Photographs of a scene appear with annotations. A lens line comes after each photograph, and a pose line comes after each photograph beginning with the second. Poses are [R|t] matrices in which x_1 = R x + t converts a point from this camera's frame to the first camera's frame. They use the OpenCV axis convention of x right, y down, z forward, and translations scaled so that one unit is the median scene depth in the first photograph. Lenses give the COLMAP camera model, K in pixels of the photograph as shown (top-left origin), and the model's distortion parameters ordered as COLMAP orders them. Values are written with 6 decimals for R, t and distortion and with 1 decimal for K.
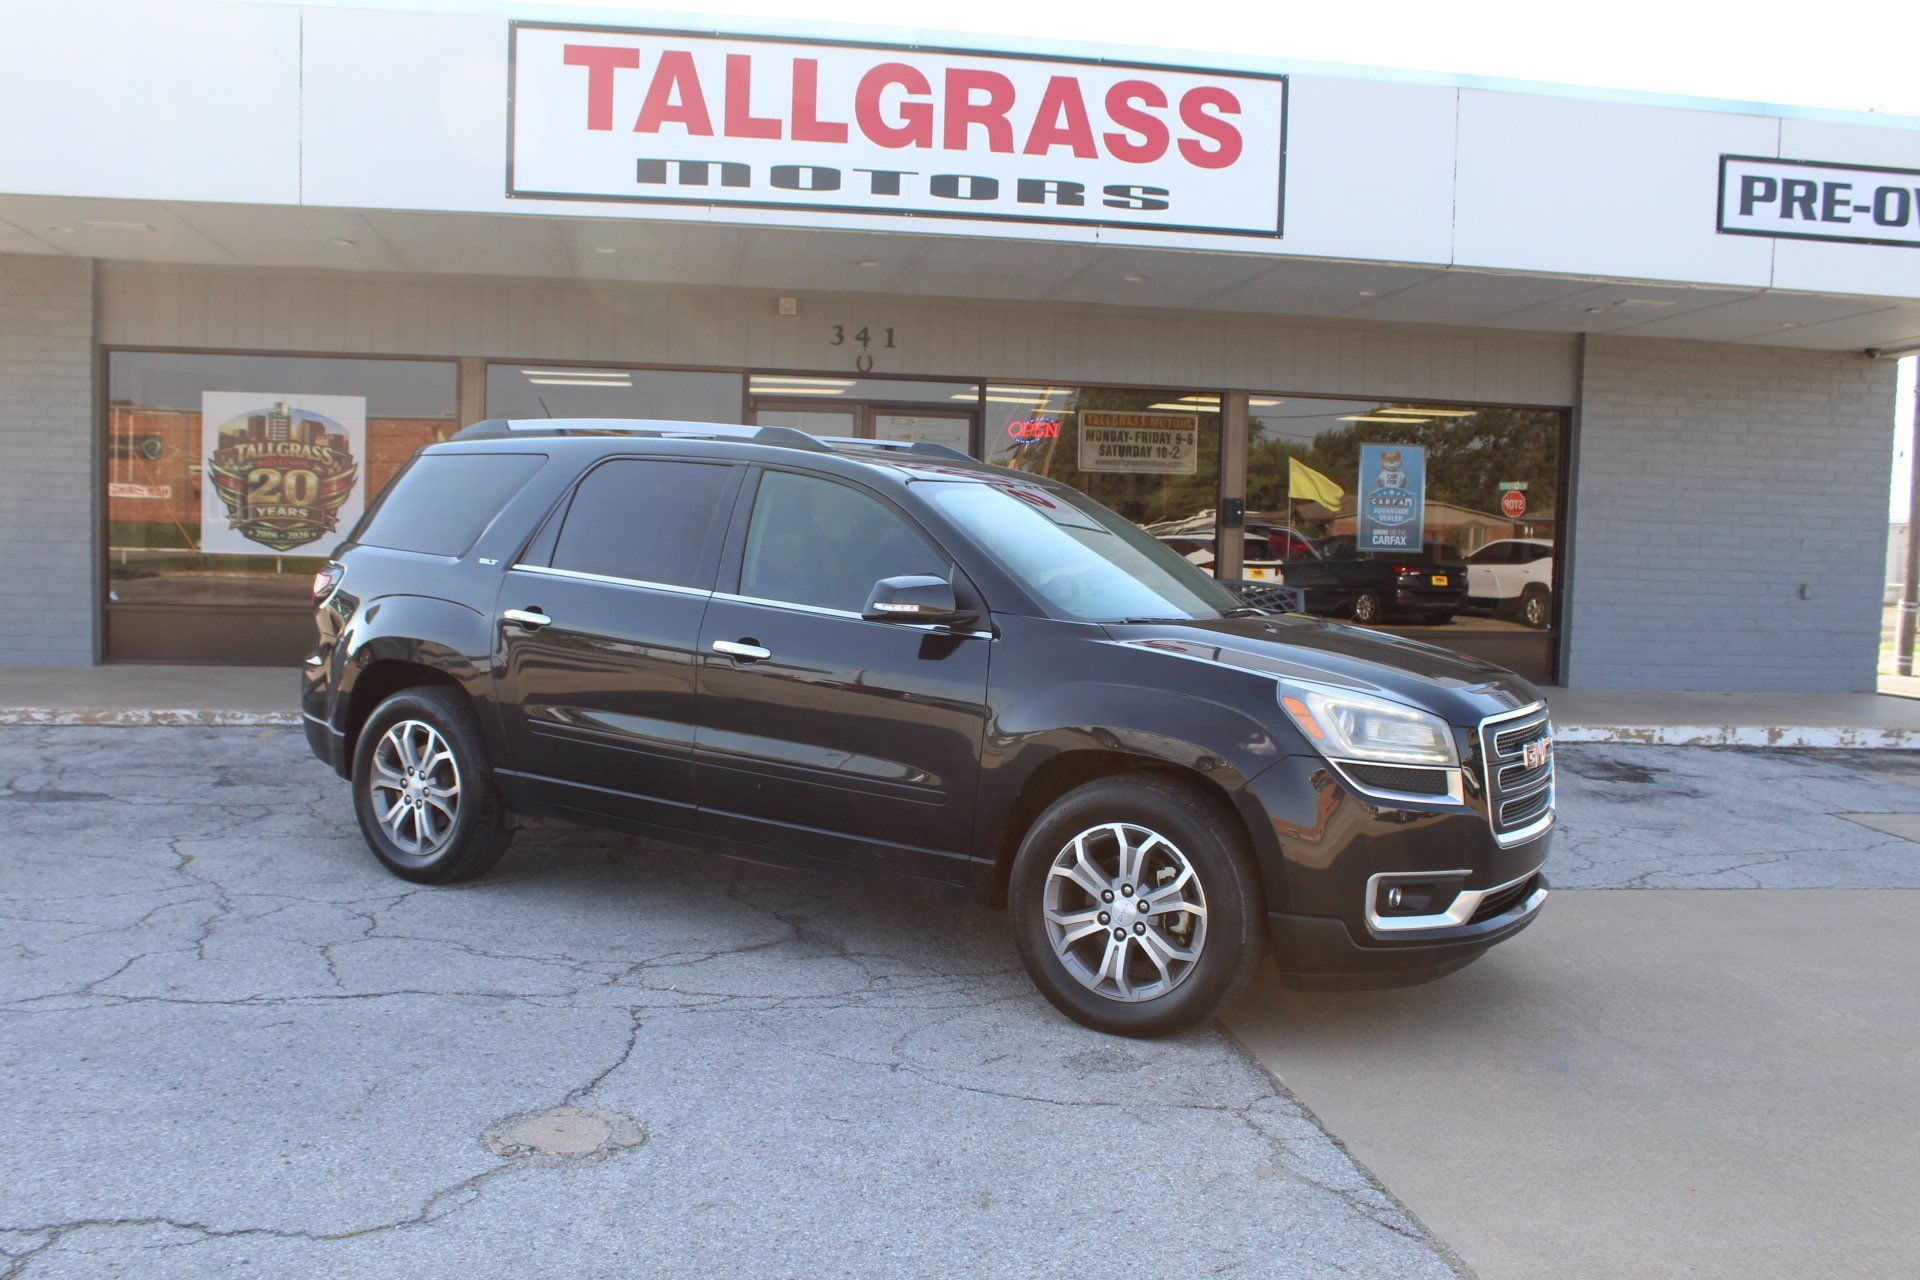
lens RADIAL K [[1672.9, 0, 959.7], [0, 1672.9, 632.7], [0, 0, 1]] dist [-0.159707, 0.160072]
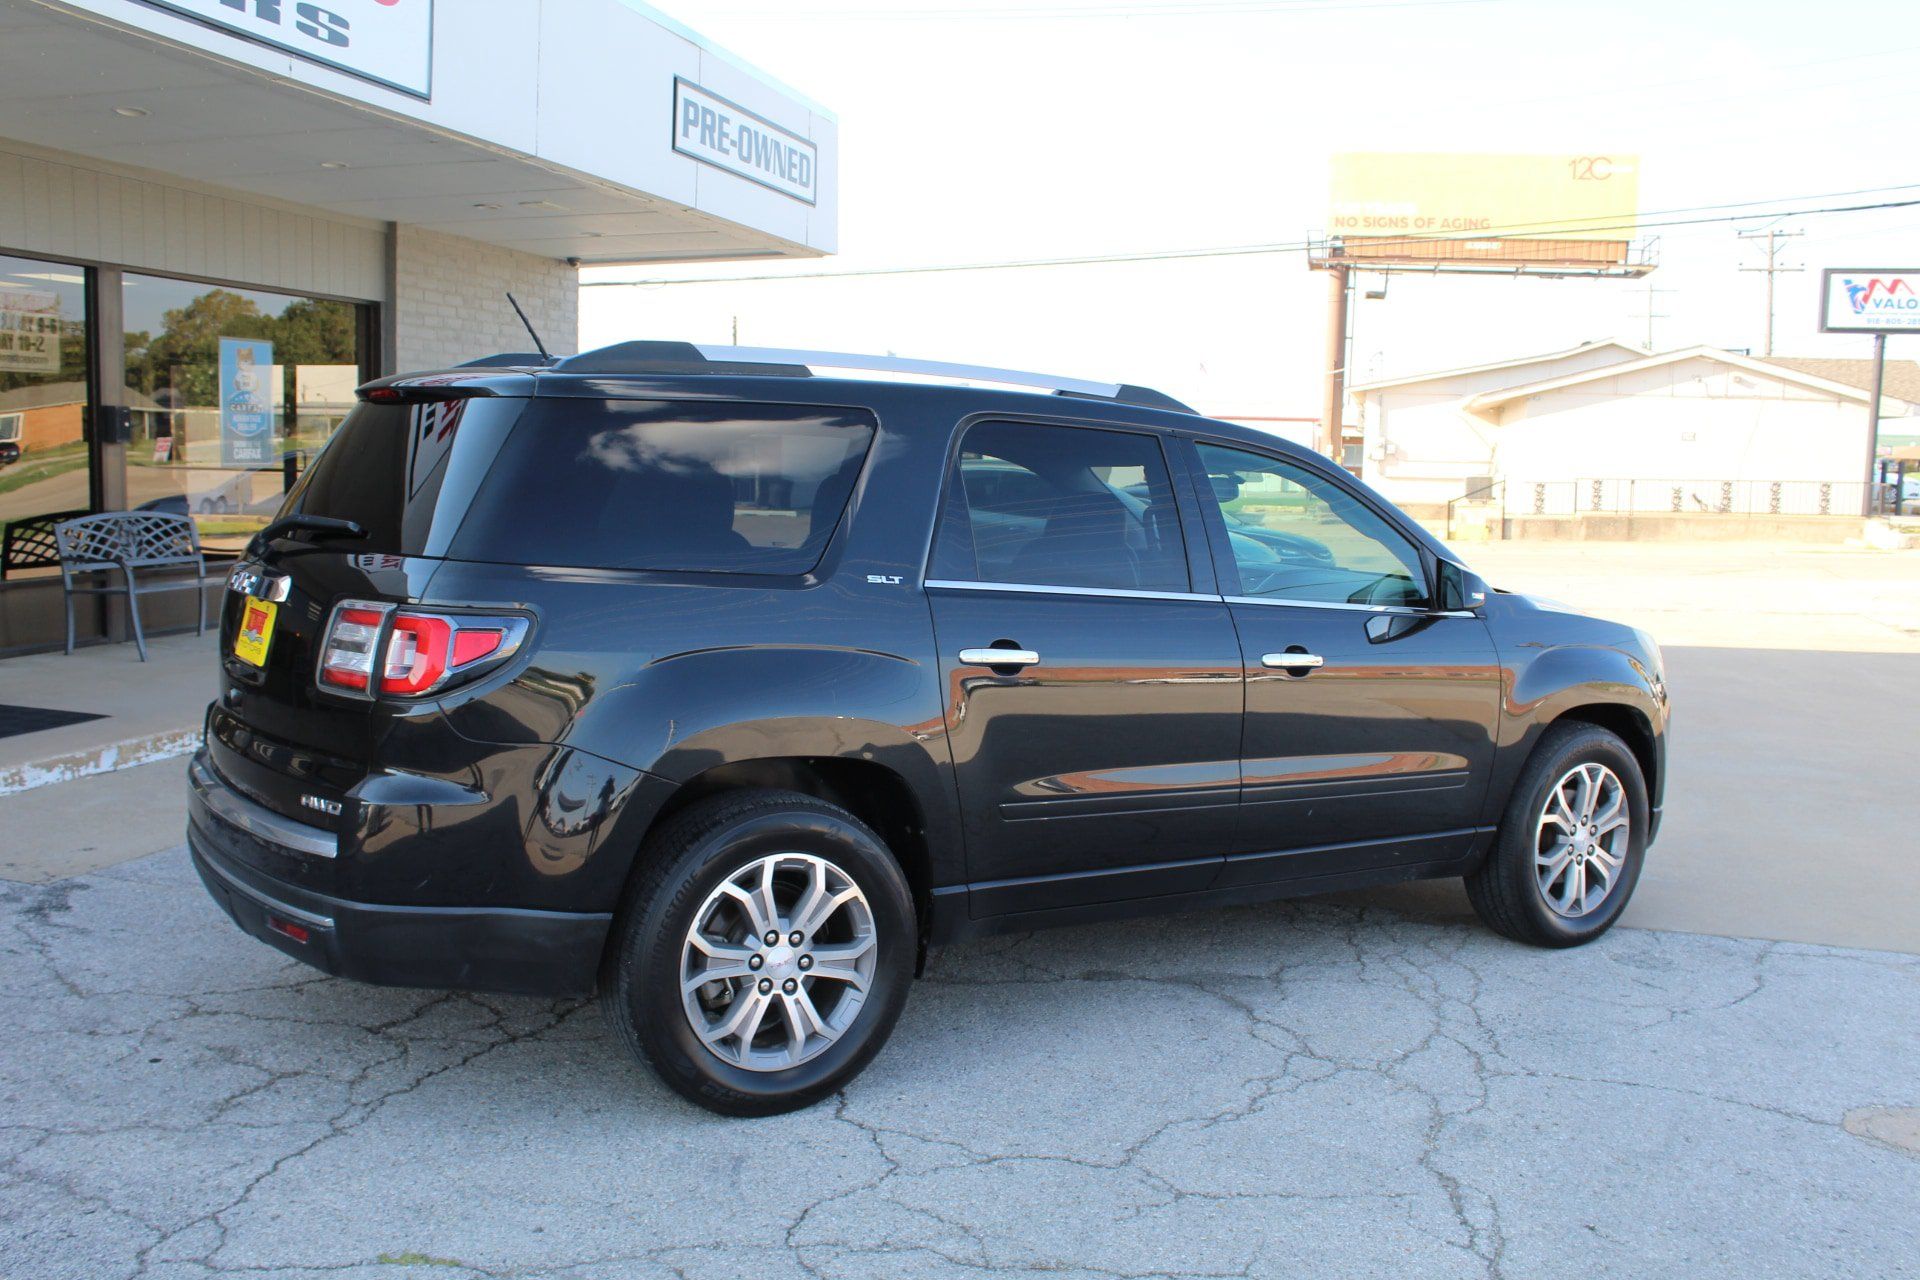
lens RADIAL K [[1762.9, 0, 960.0], [0, 1762.9, 640.0], [0, 0, 1]] dist [-0.152259, 0.166064]
pose [[0.413150, -0.115572, 0.903299, -0.533169], [0.043033, 0.993284, 0.107403, -0.054834], [-0.909646, -0.005502, 0.415349, 0.412947]]
